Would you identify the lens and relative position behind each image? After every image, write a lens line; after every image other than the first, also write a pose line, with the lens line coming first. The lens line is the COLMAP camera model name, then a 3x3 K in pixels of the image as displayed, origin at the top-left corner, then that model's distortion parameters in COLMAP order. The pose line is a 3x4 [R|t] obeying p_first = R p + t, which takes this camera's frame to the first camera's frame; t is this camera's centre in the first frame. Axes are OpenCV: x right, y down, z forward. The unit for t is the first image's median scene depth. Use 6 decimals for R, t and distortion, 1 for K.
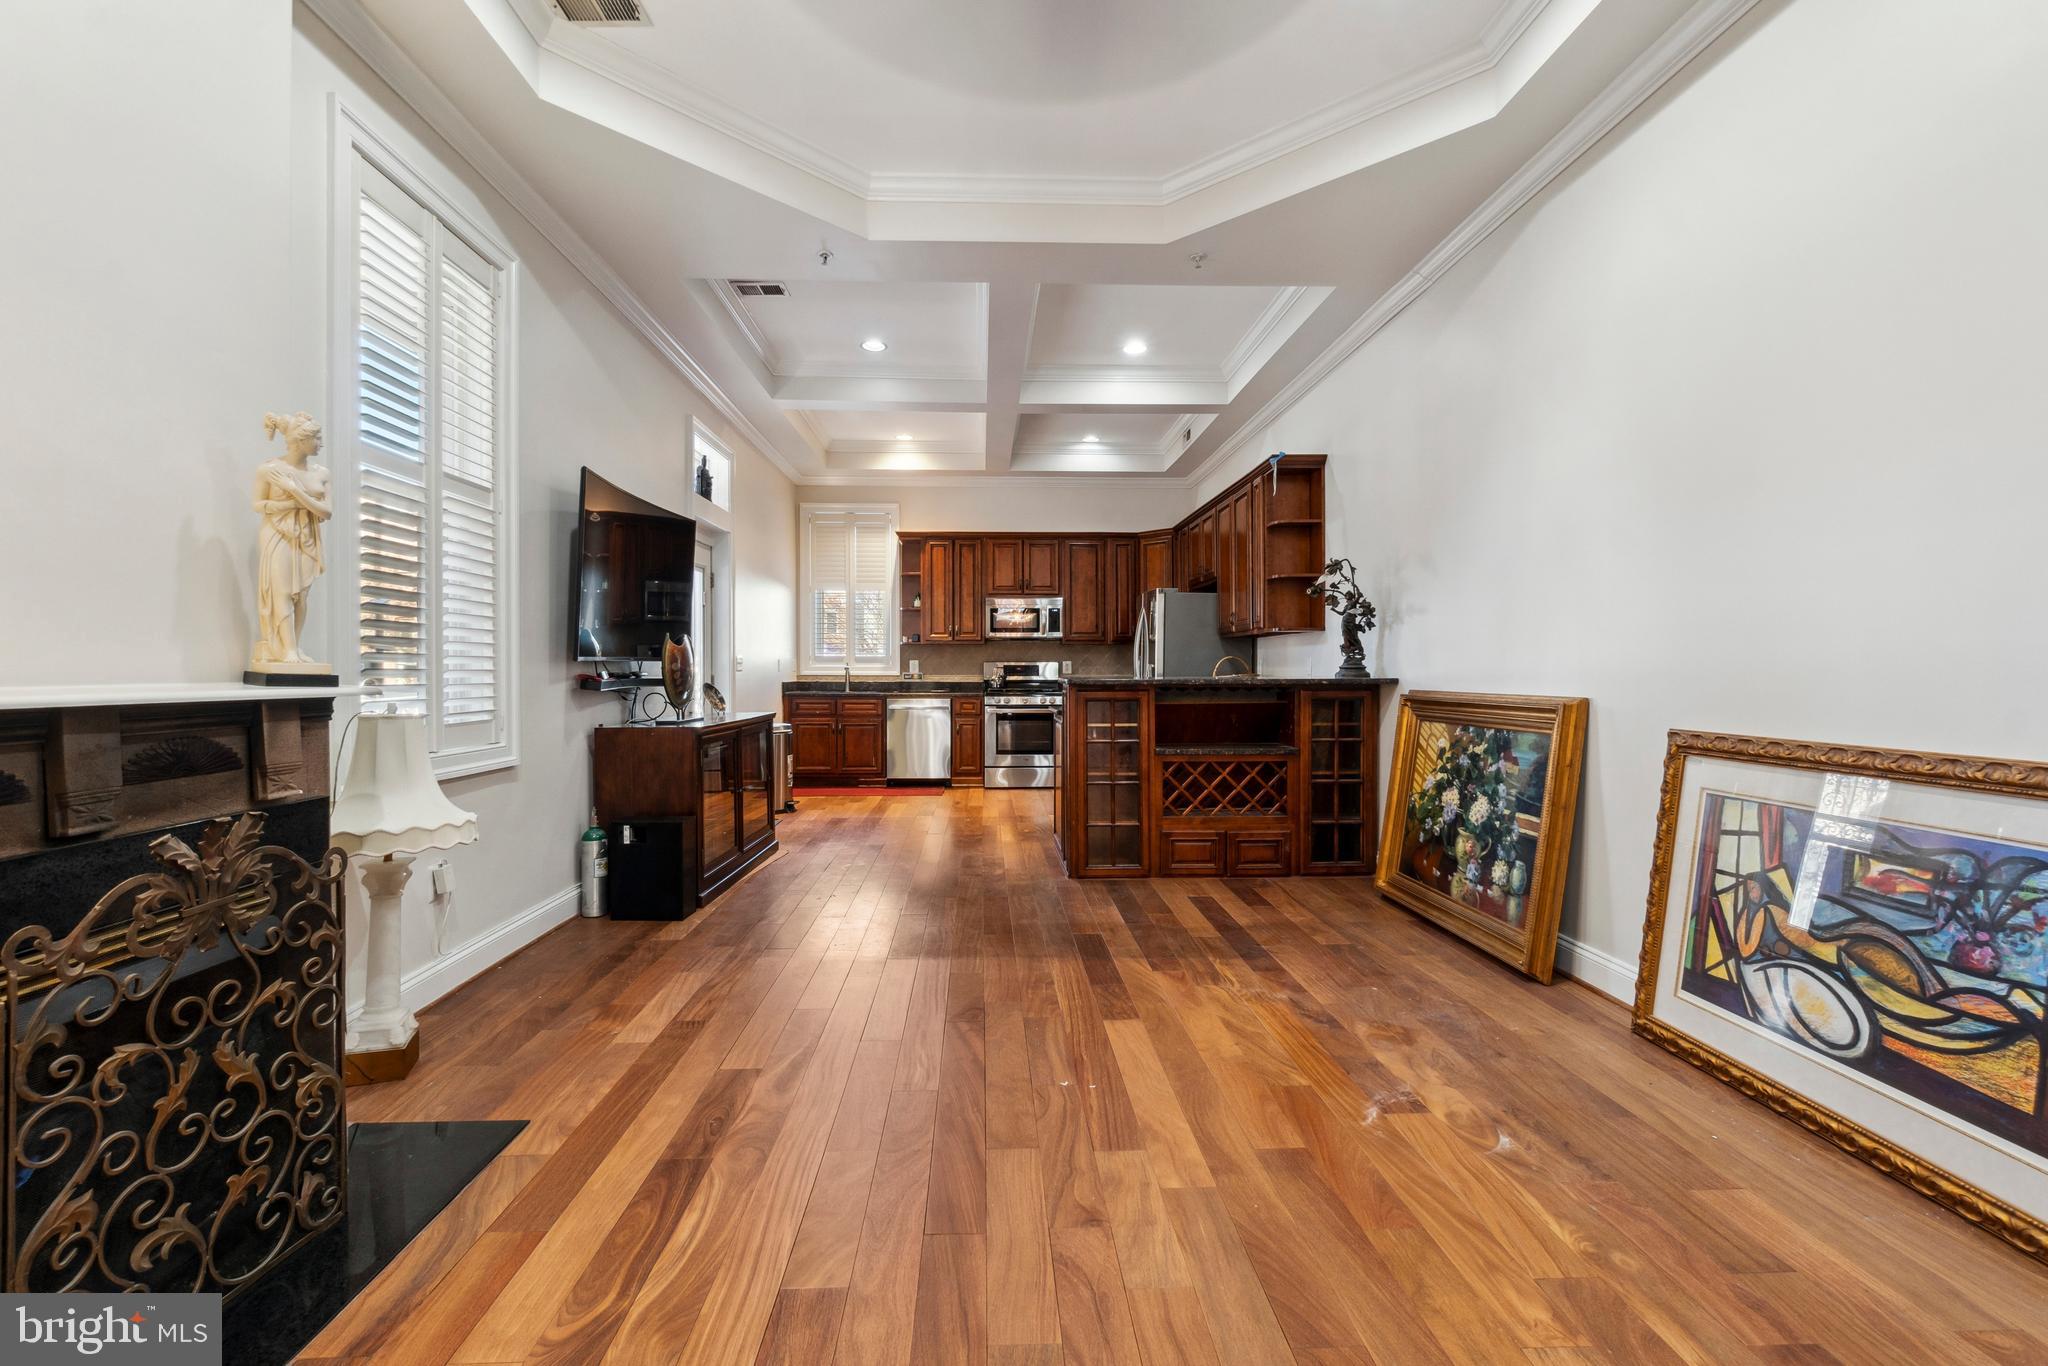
lens RADIAL K [[878.7, 0, 1022.6], [0, 878.7, 667.4], [0, 0, 1]] dist [-0.003851, 0.000181]
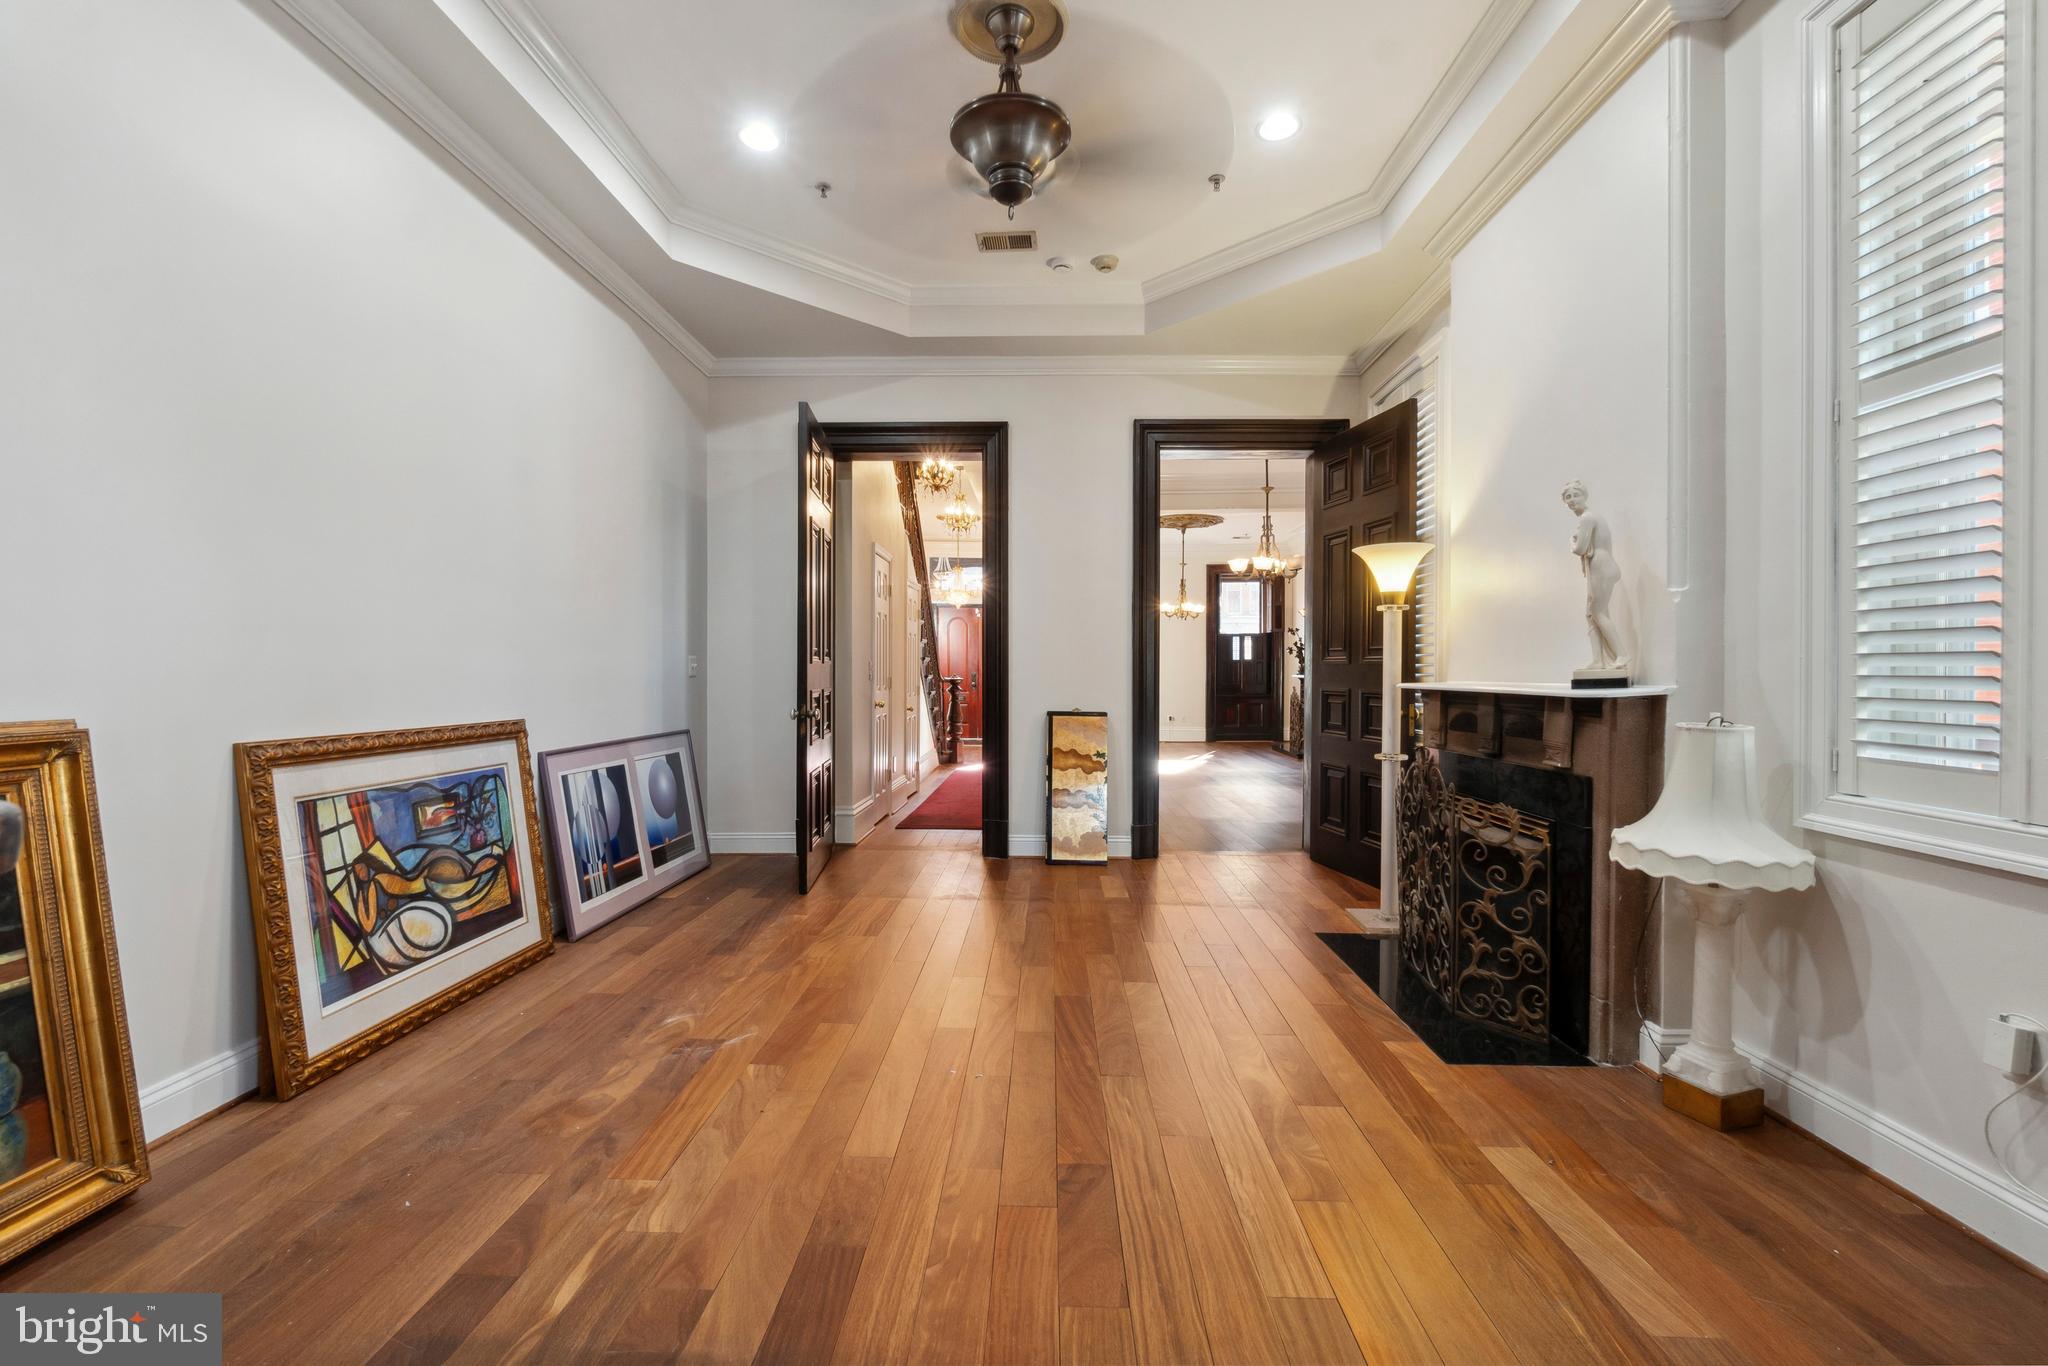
lens RADIAL K [[897.4, 0, 1024.4], [0, 897.4, 668.0], [0, 0, 1]] dist [-0.000653, 0.000030]
pose [[-0.997392, -0.002746, 0.072123, -0.065612], [-0.003273, 0.999969, -0.007187, 0.002119], [-0.072101, -0.007405, -0.997370, 1.643720]]
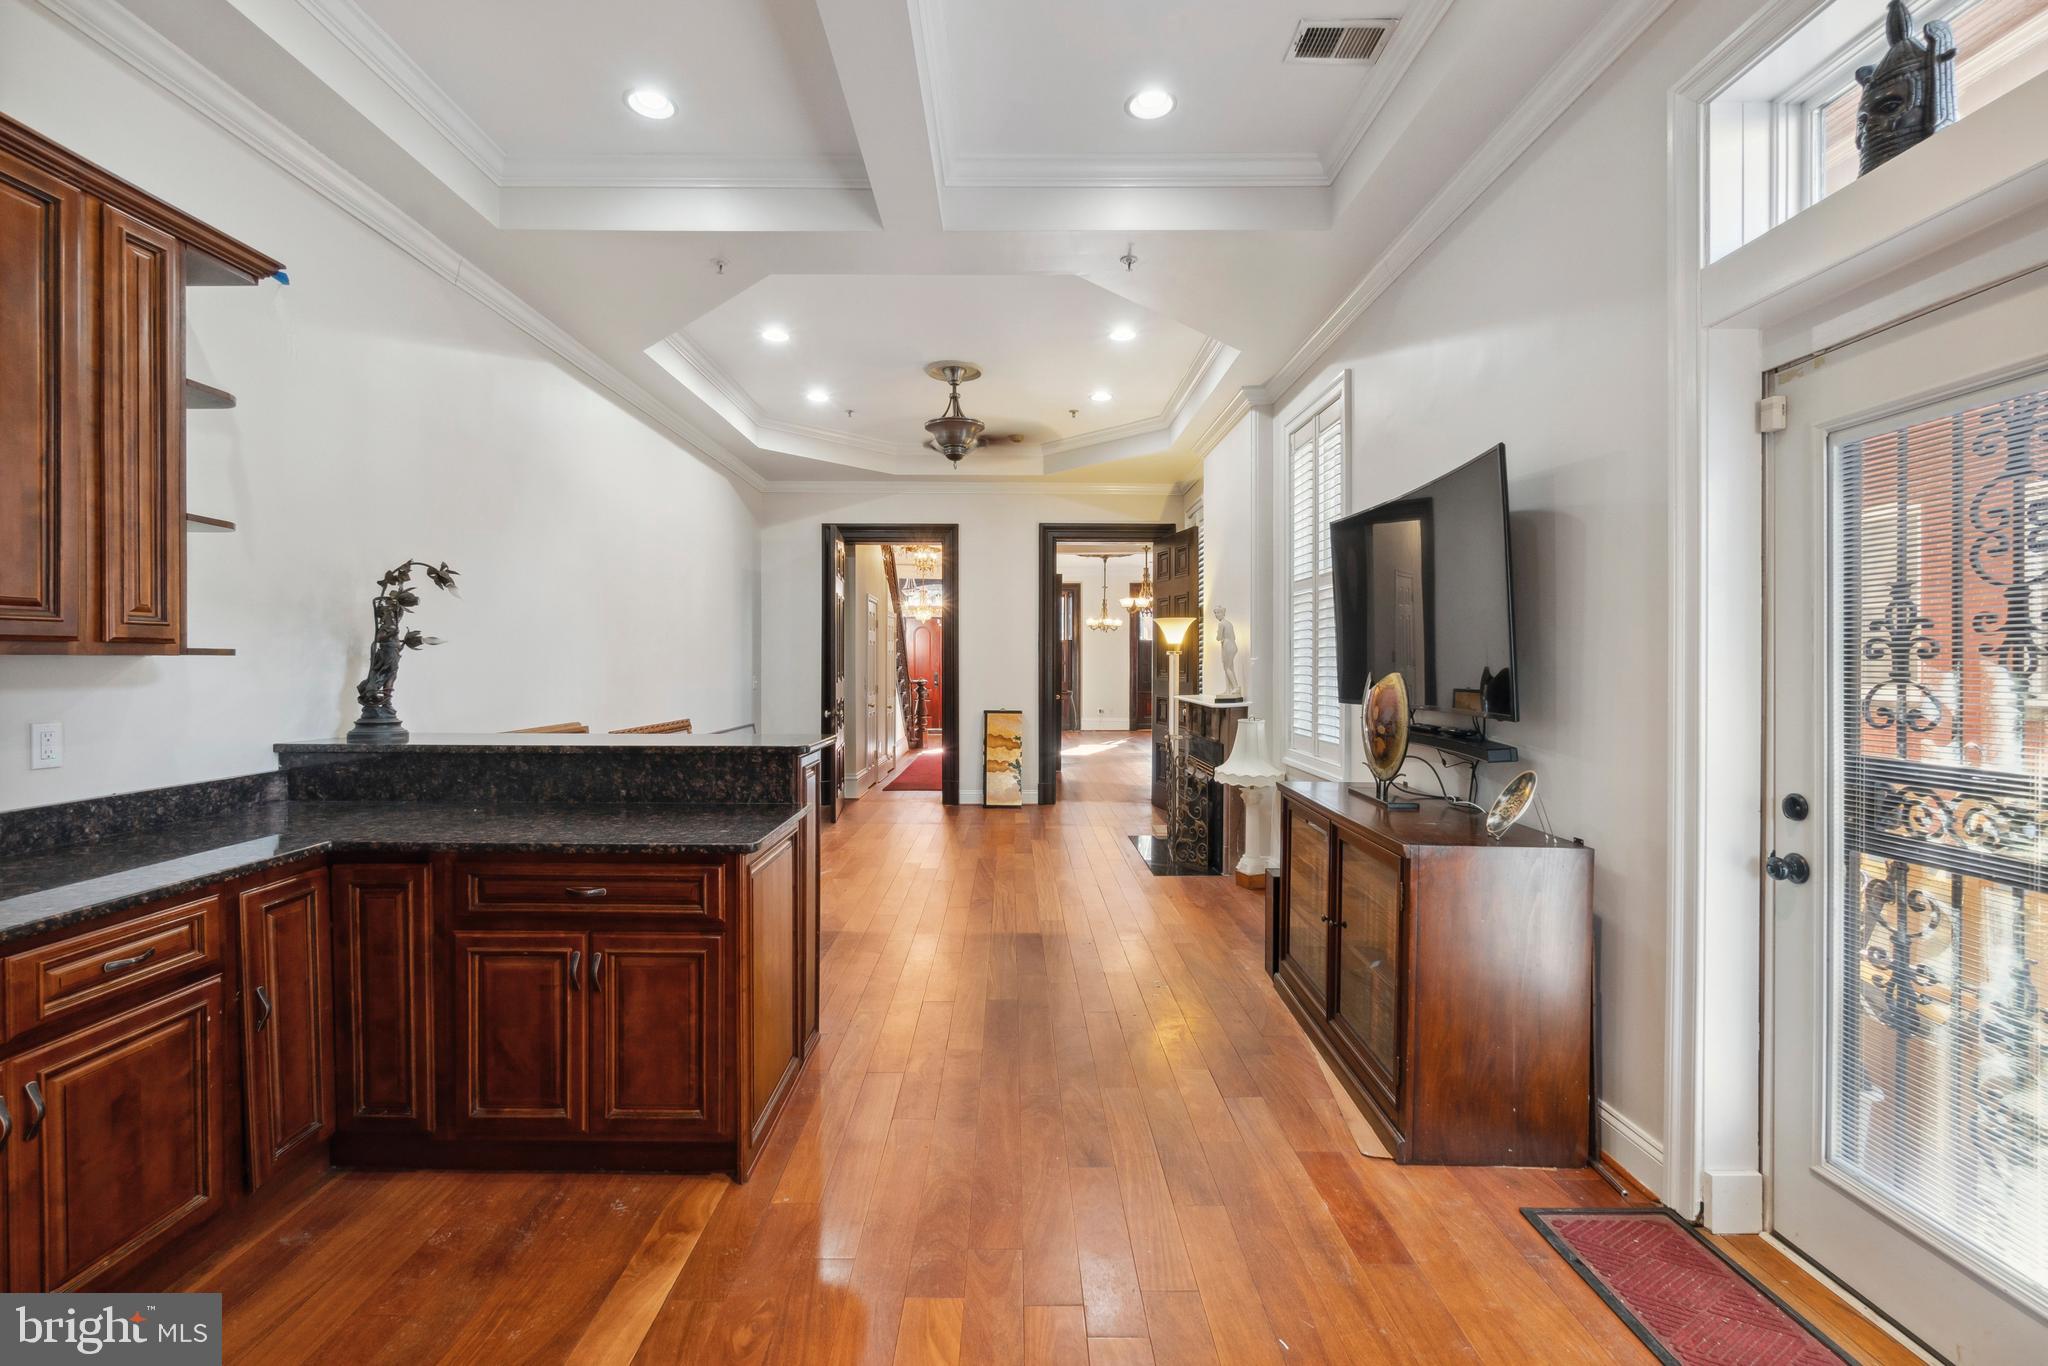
lens RADIAL K [[897.4, 0, 1024.4], [0, 897.4, 668.0], [0, 0, 1]] dist [-0.000653, 0.000030]
pose [[-0.999553, -0.001607, 0.029849, -0.196034], [-0.001514, 0.999994, 0.003161, -0.068599], [-0.029854, 0.003115, -0.999549, 2.679212]]
